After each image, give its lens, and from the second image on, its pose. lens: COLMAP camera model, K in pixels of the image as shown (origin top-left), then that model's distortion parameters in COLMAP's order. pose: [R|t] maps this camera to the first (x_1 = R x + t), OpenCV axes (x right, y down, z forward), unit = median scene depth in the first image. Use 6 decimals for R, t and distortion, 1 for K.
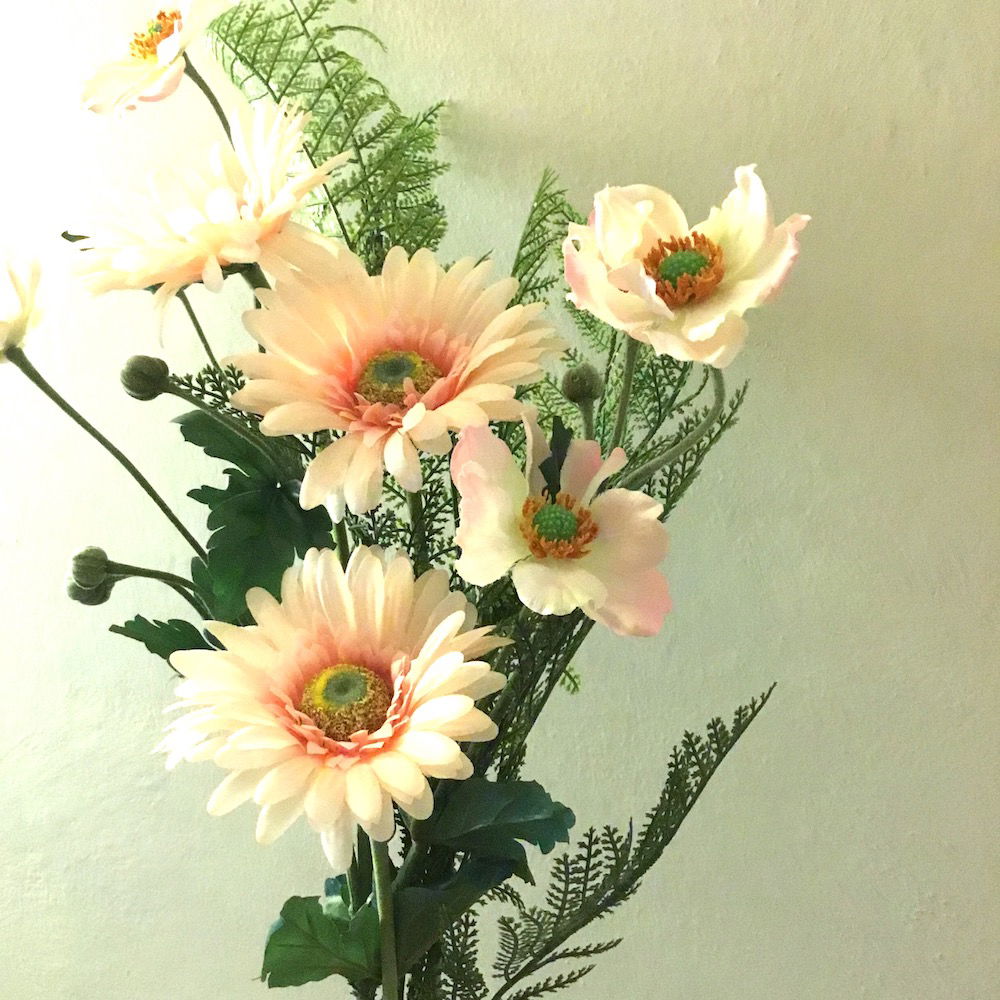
lens RADIAL K [[1237.6, 0, 481.4], [0, 1237.6, 503.0], [0, 0, 1]] dist [0.139138, -0.309402]
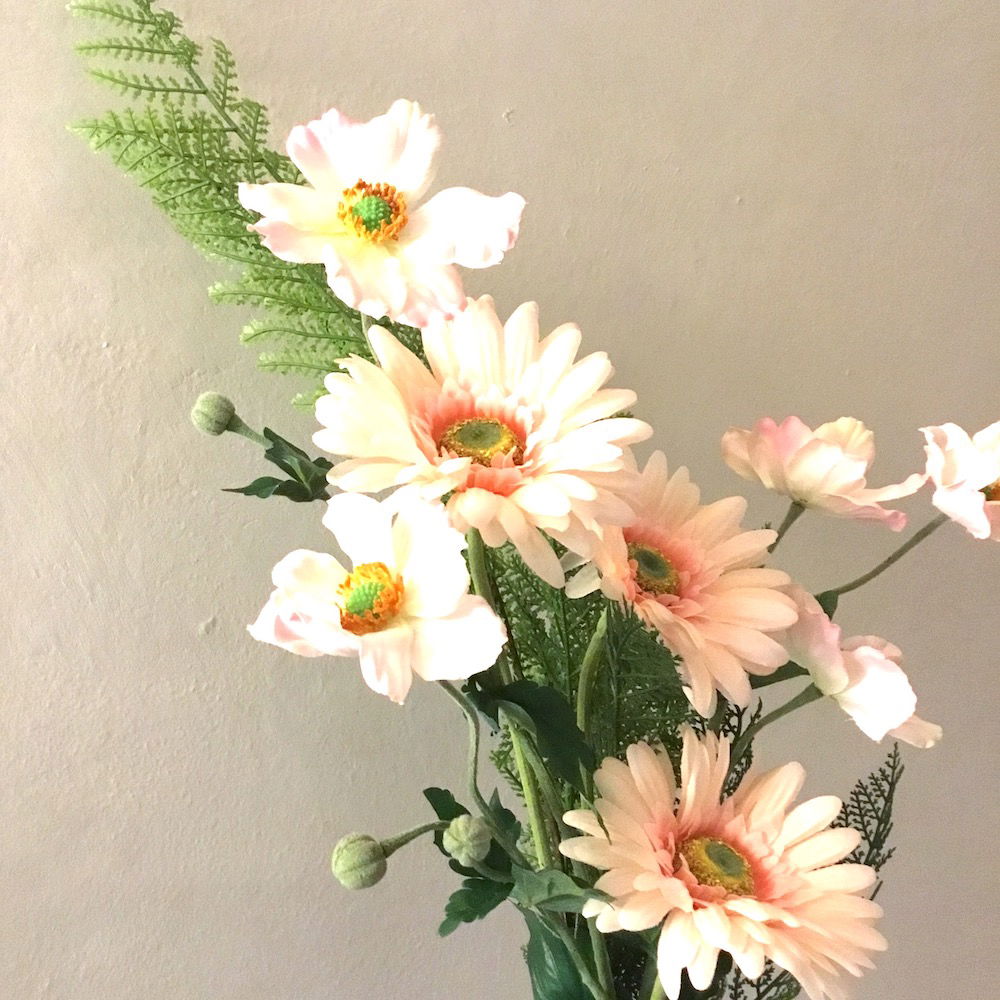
lens RADIAL K [[1237.6, 0, 481.4], [0, 1237.6, 503.0], [0, 0, 1]] dist [0.139138, -0.309402]
pose [[0.542486, -0.142156, 0.827949, -1.006314], [0.083724, 0.989820, 0.115092, -0.286064], [-0.835882, 0.006883, 0.548866, 0.506326]]
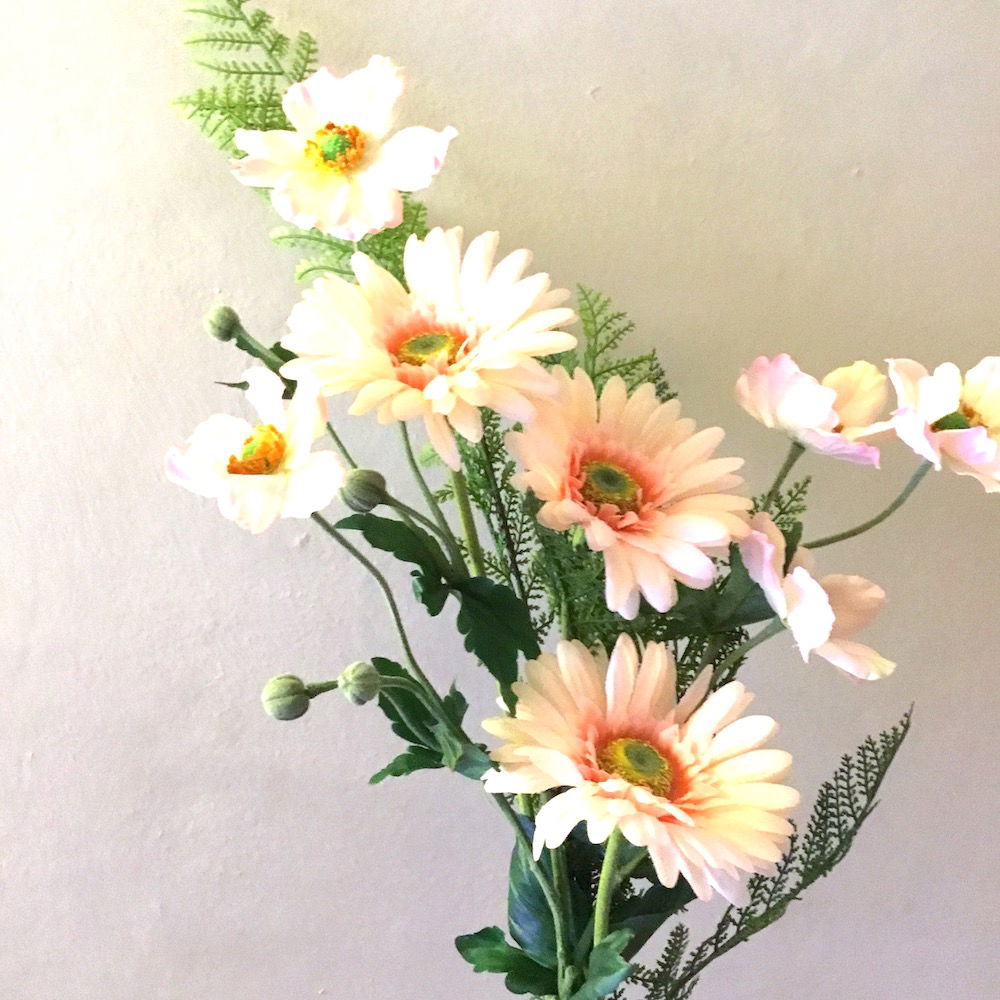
lens RADIAL K [[1237.6, 0, 481.4], [0, 1237.6, 503.0], [0, 0, 1]] dist [0.139138, -0.309402]
pose [[0.801729, -0.056588, 0.595003, -0.825449], [0.044286, 0.998396, 0.035281, -0.126534], [-0.596045, -0.001936, 0.802949, 0.133863]]
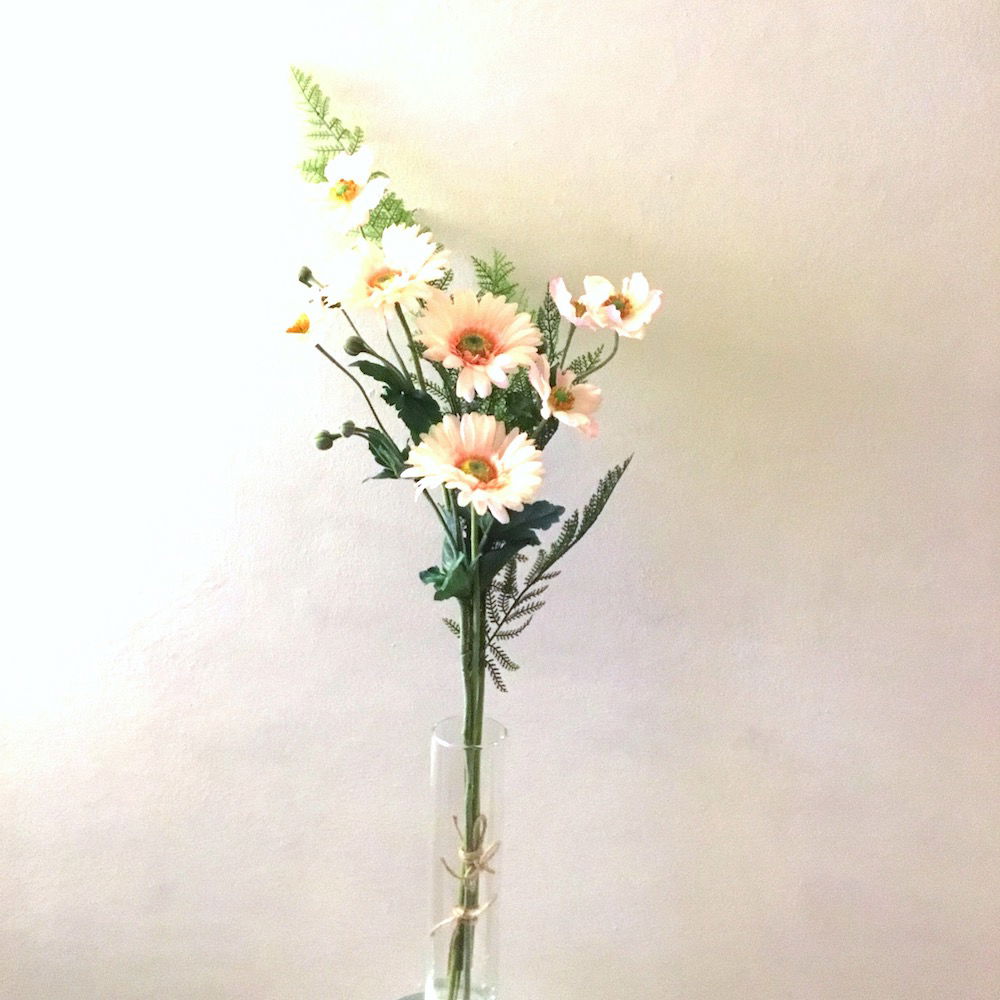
lens RADIAL K [[1237.6, 0, 481.4], [0, 1237.6, 503.0], [0, 0, 1]] dist [0.139138, -0.309402]
pose [[0.923372, -0.062335, 0.378813, -0.958554], [0.052152, 0.997950, 0.037094, 0.115318], [-0.380349, -0.014496, 0.924730, -1.209211]]
